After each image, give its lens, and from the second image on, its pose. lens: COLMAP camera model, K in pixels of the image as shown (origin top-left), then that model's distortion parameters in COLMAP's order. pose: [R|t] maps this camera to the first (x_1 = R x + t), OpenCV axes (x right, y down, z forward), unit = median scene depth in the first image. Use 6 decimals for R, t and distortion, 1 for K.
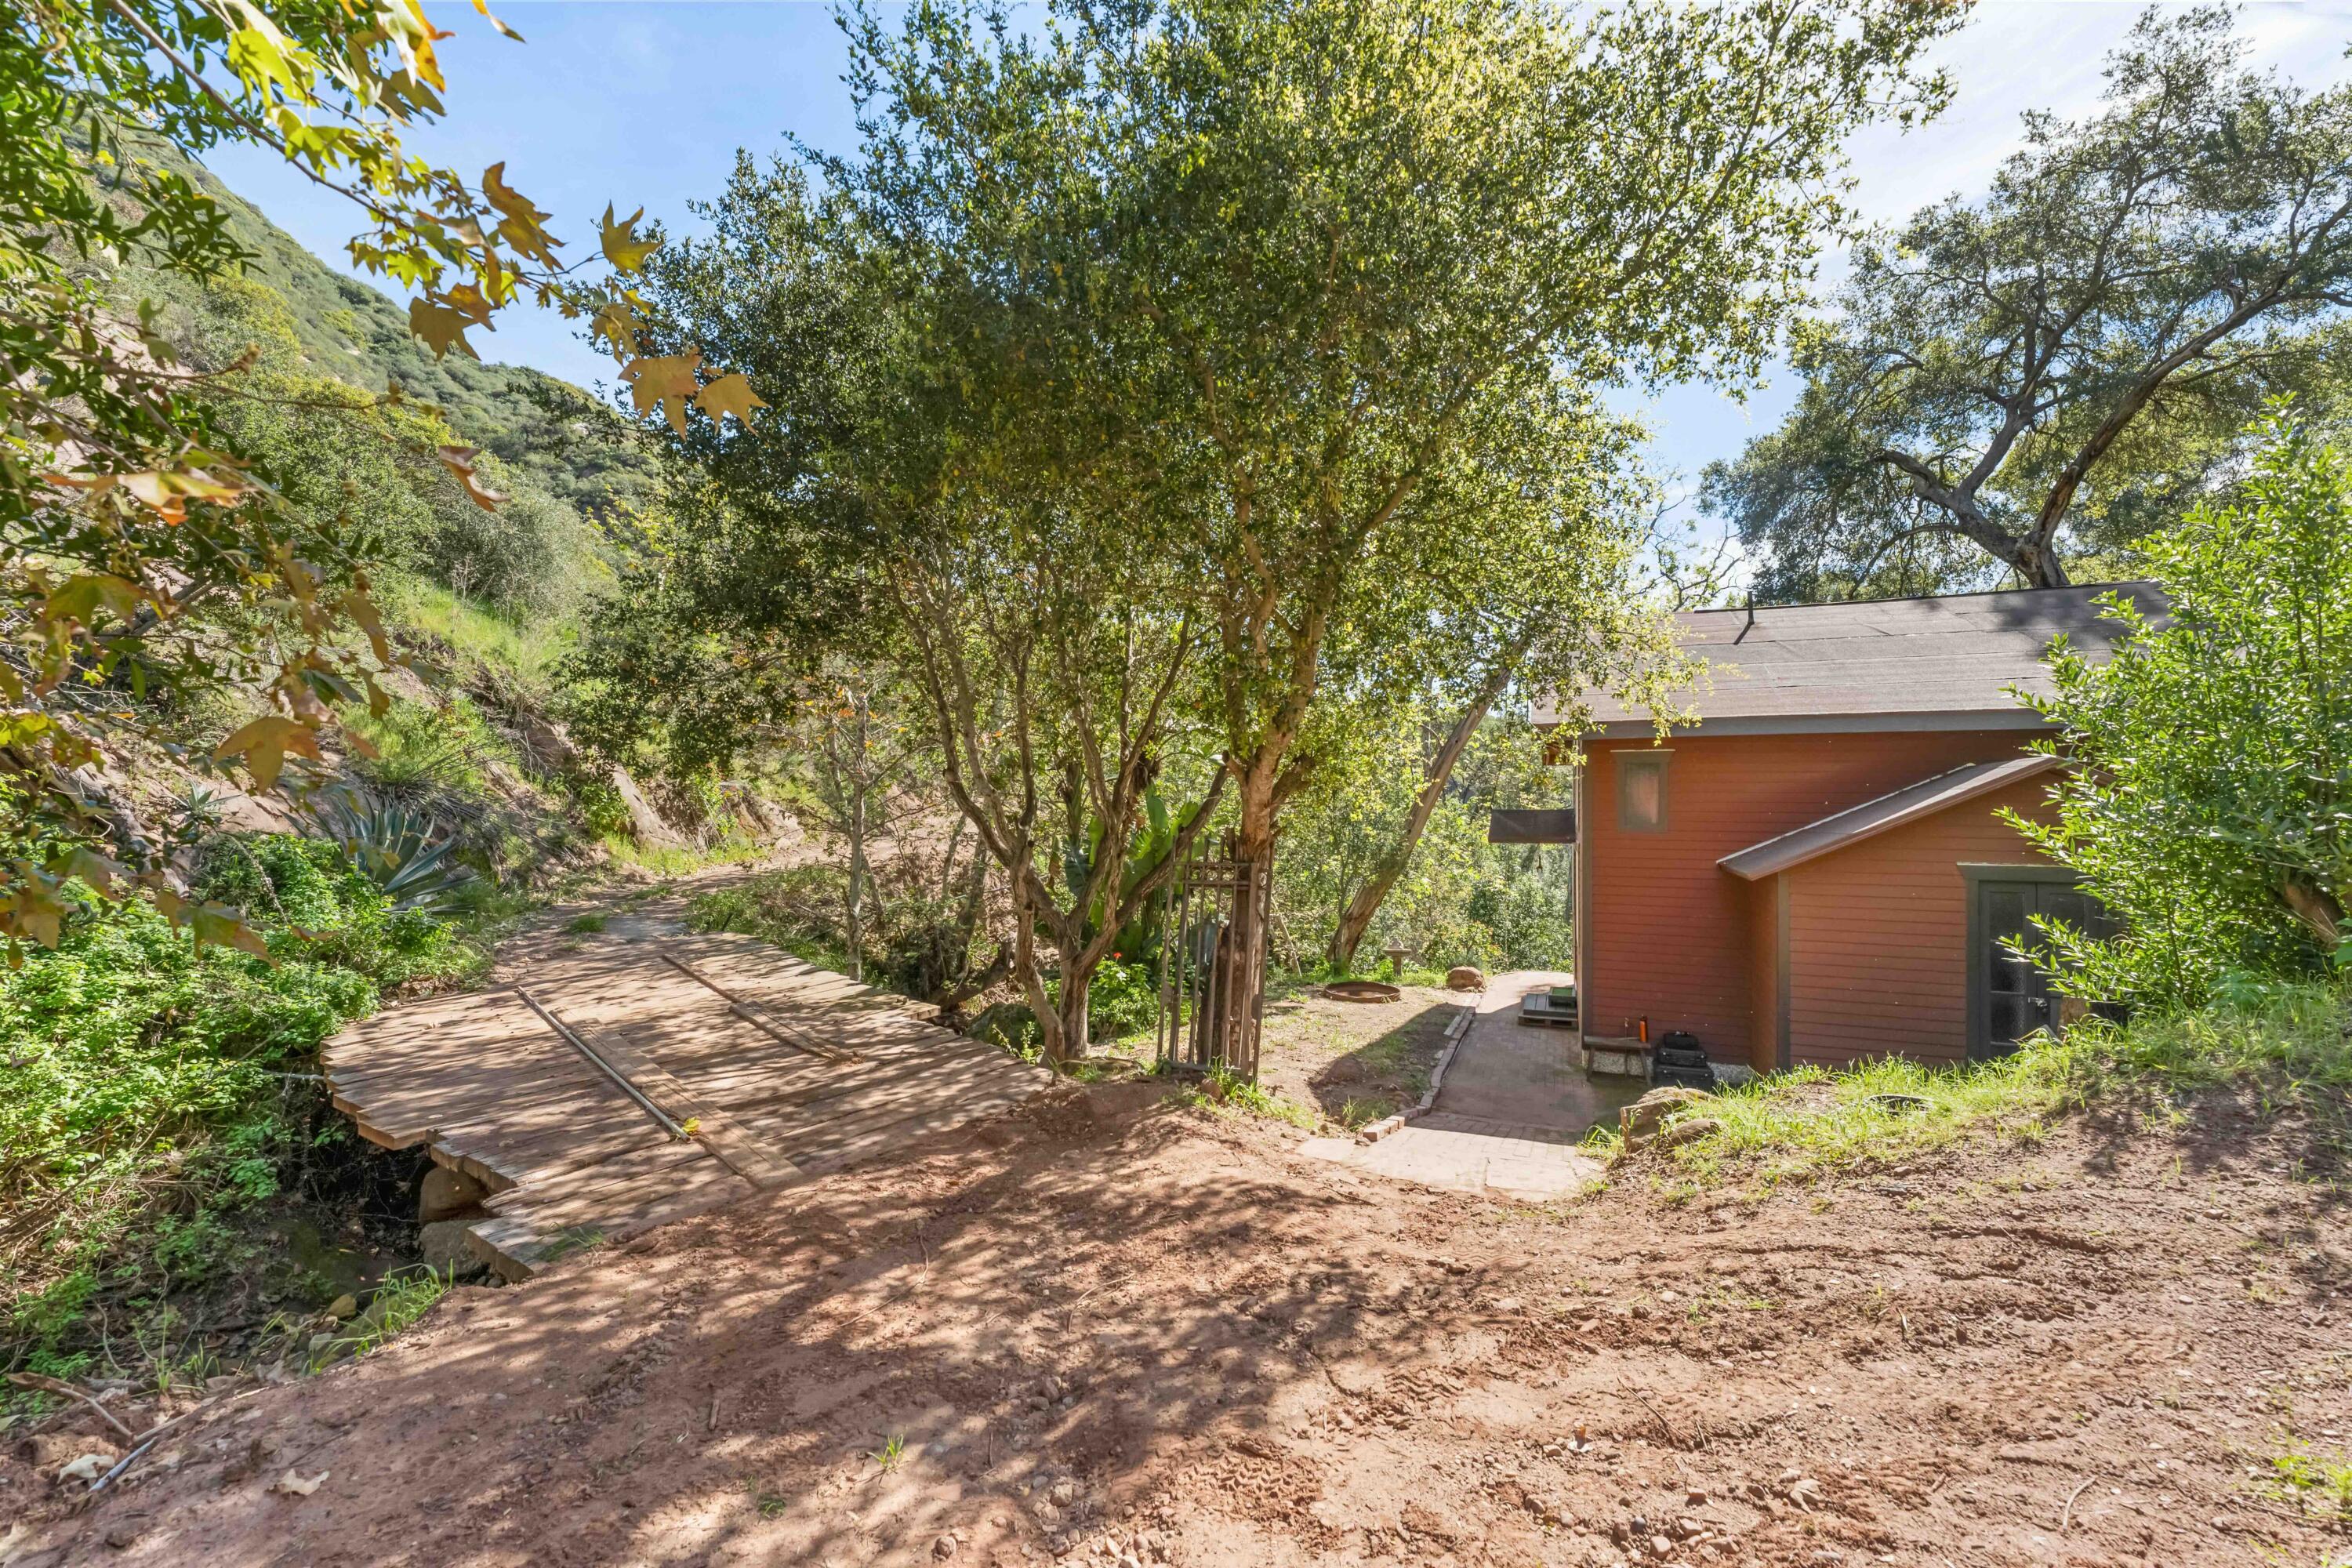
lens RADIAL K [[942.2, 0, 1165.3], [0, 942.2, 795.8], [0, 0, 1]] dist [0.000627, -0.001017]
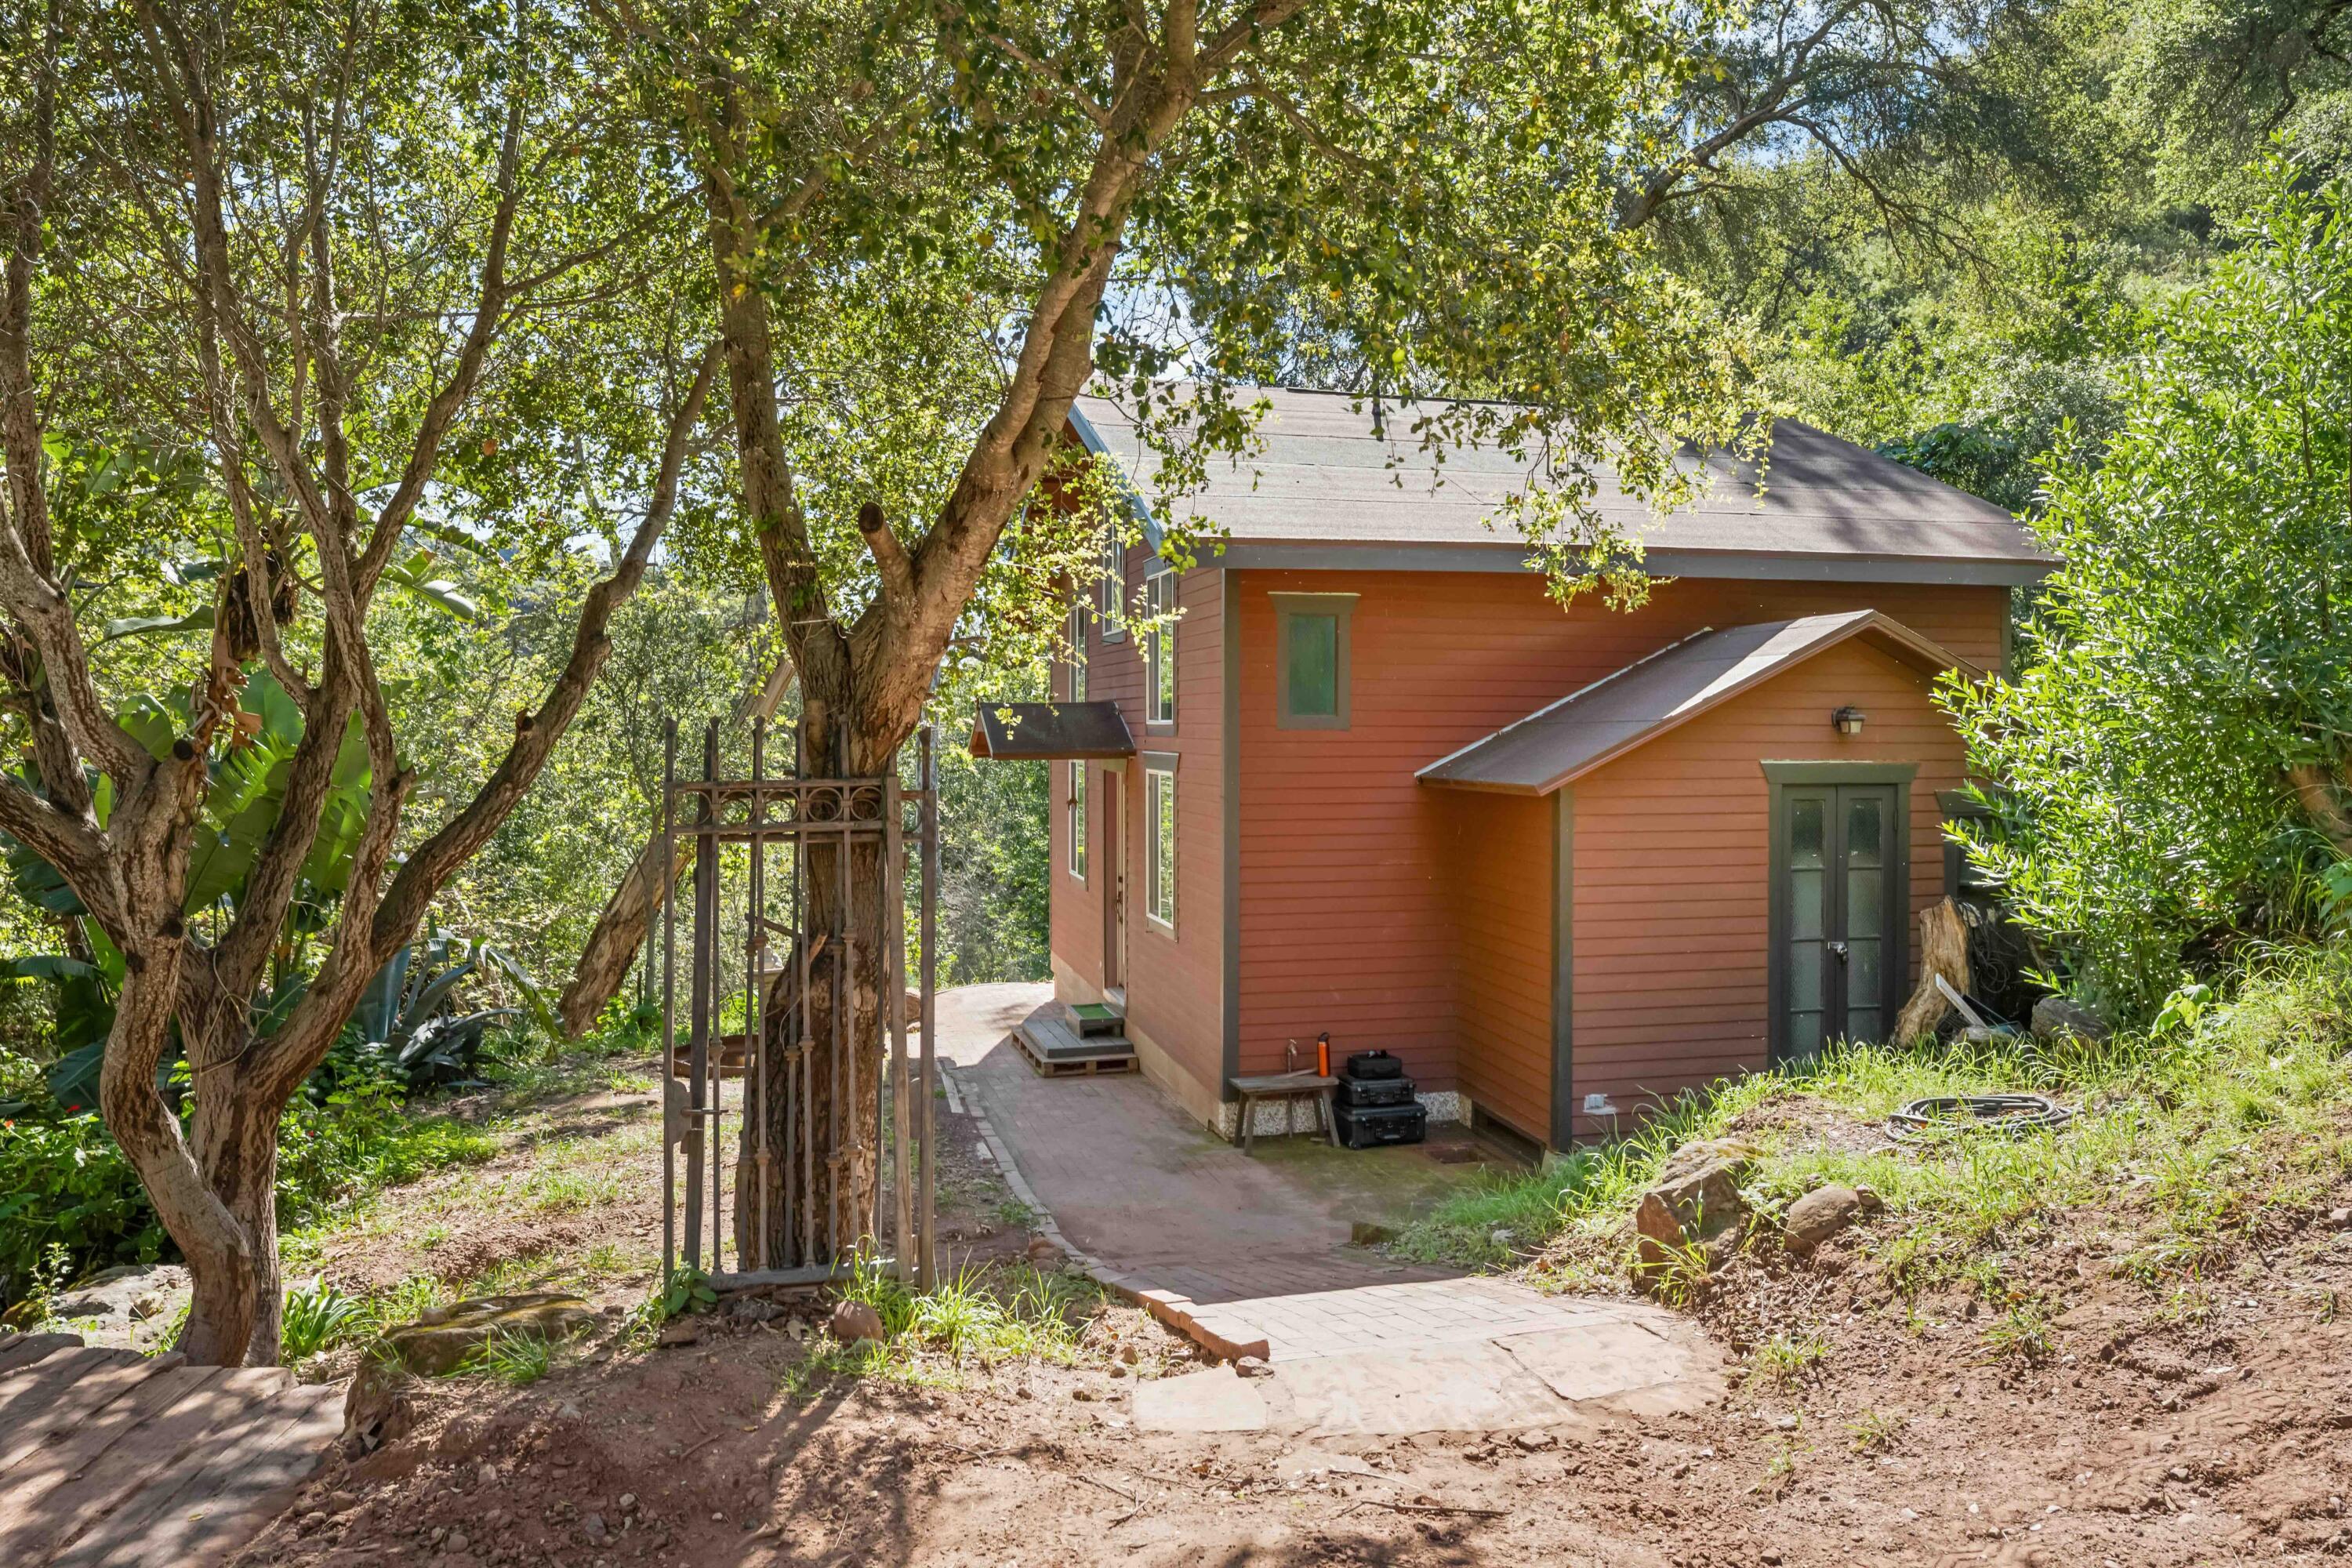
lens RADIAL K [[1571.1, 0, 1178.6], [0, 1571.1, 770.9], [0, 0, 1]] dist [0.000636, 0.001106]
pose [[0.799835, -0.016309, 0.599998, -0.245067], [-0.005390, 0.999395, 0.034349, 0.048017], [-0.600195, -0.030708, 0.799264, 0.383757]]
